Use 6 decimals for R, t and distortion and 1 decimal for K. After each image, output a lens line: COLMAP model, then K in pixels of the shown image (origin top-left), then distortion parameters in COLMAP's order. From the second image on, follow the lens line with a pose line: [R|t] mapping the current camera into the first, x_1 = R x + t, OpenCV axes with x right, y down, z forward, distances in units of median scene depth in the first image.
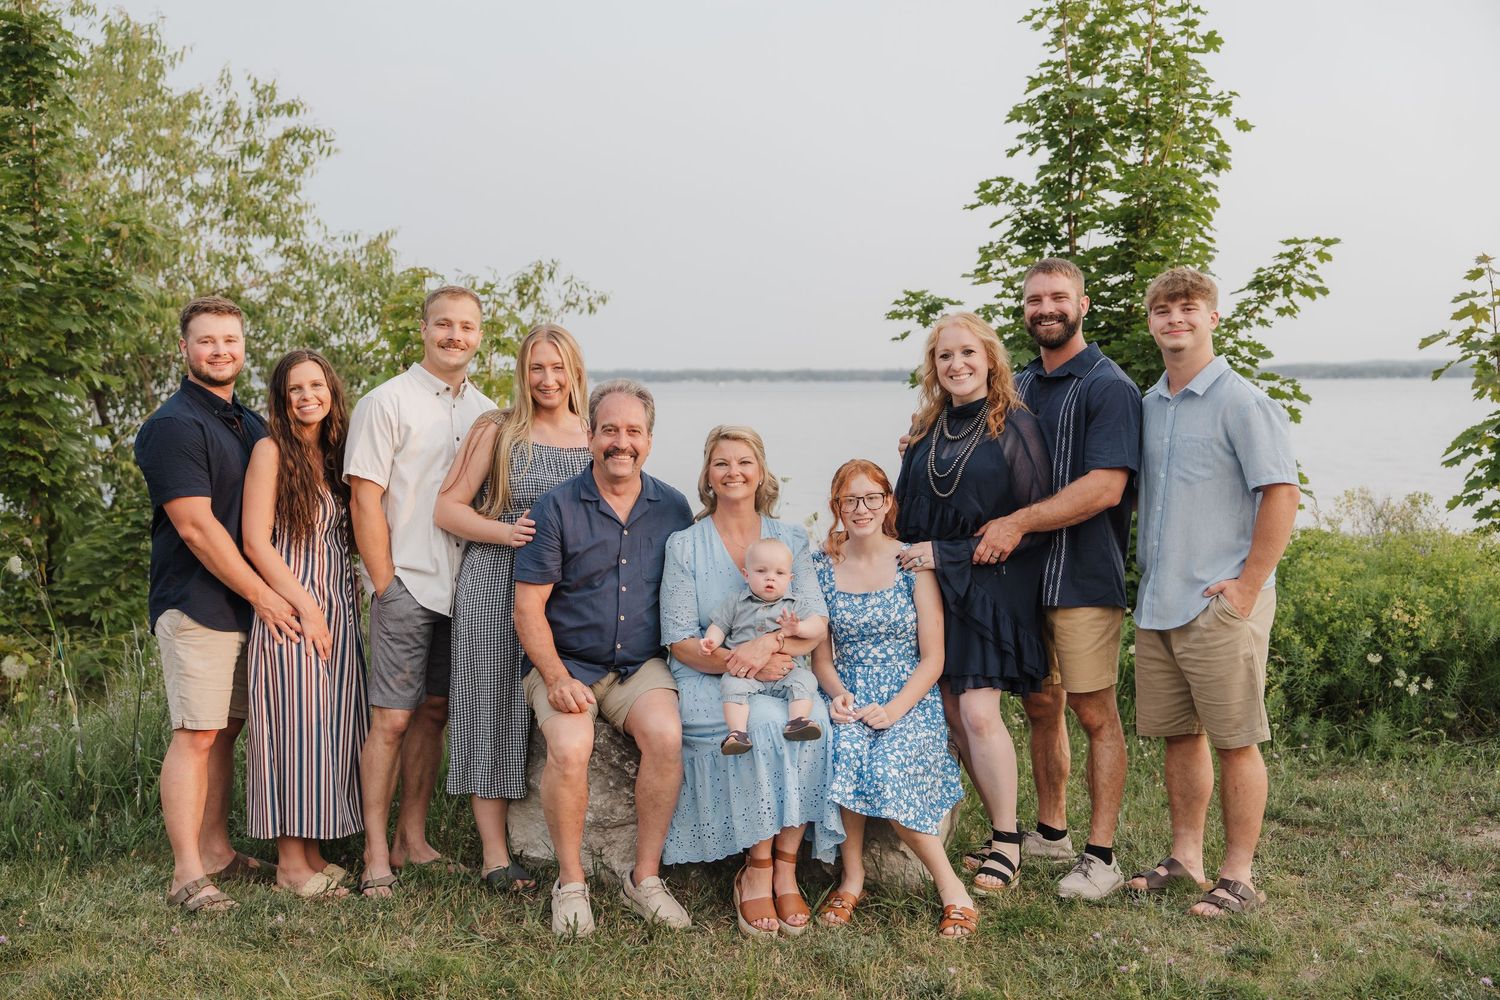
lens RADIAL K [[1852.2, 0, 750.0], [0, 1852.2, 500.0], [0, 0, 1]] dist [0.002241, 0.022250]
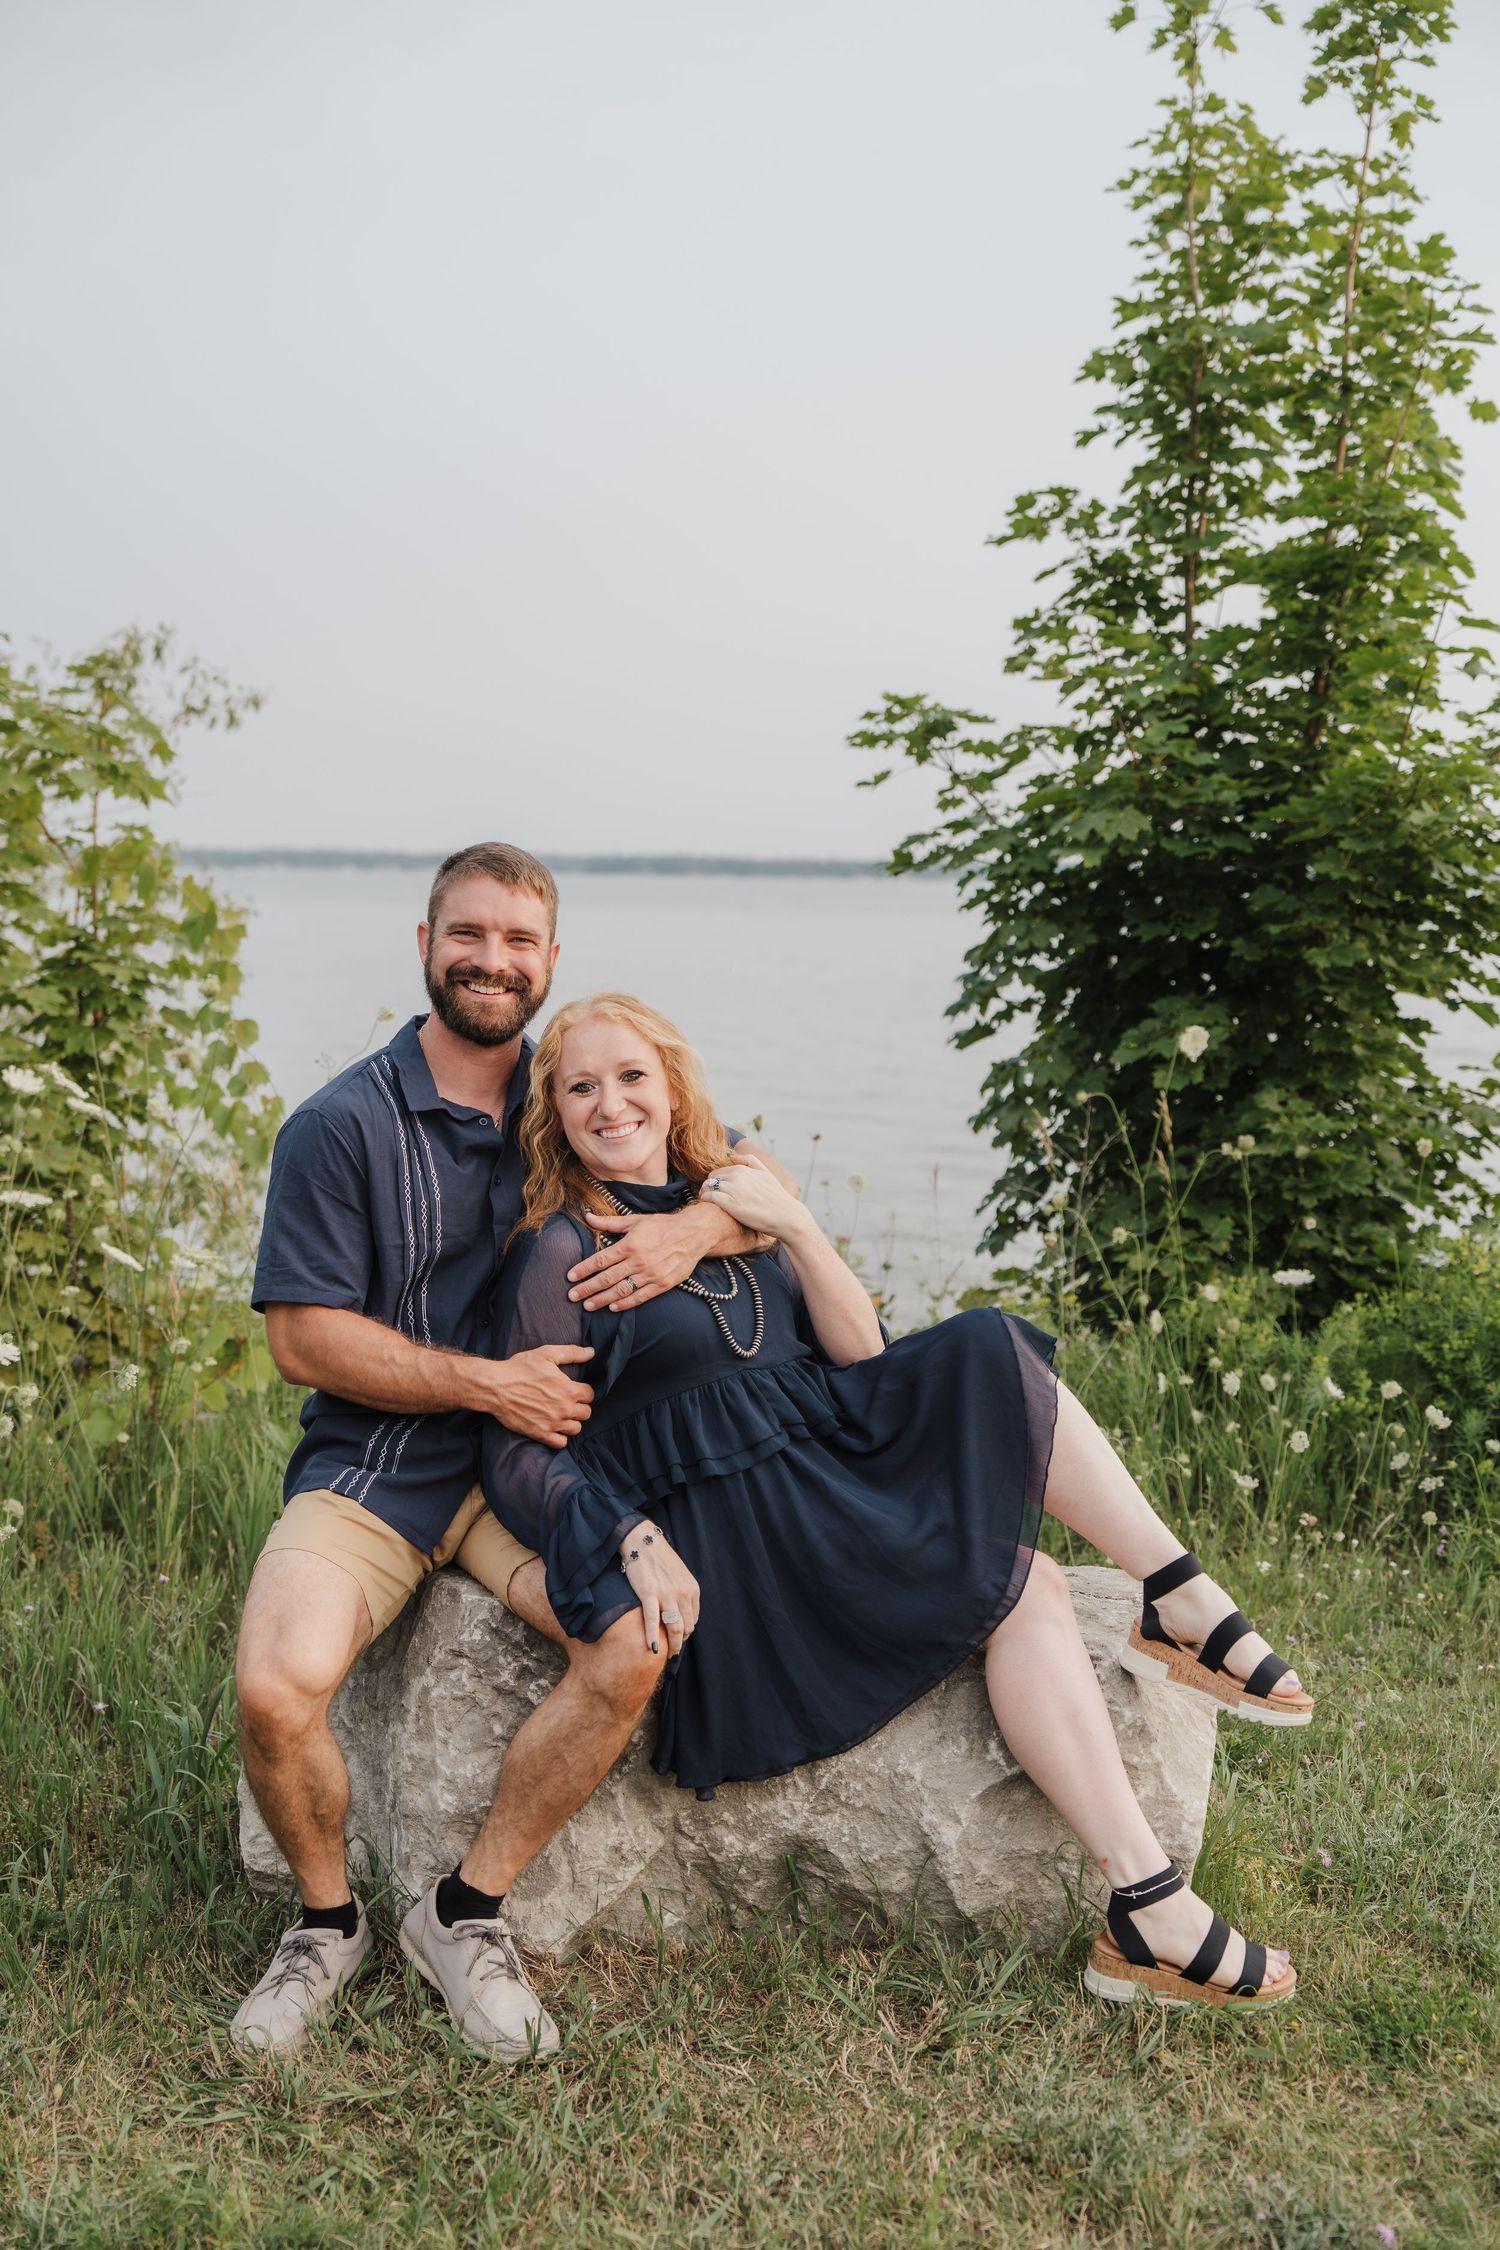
lens RADIAL K [[2990.6, 0, 750.0], [0, 2990.6, 1125.0], [0, 0, 1]] dist [0.010991, 0.018096]
pose [[0.991450, 0.012460, 0.129888, -0.062734], [-0.014942, 0.999724, 0.018153, -0.004773], [-0.129626, -0.019938, 0.991363, 0.154288]]
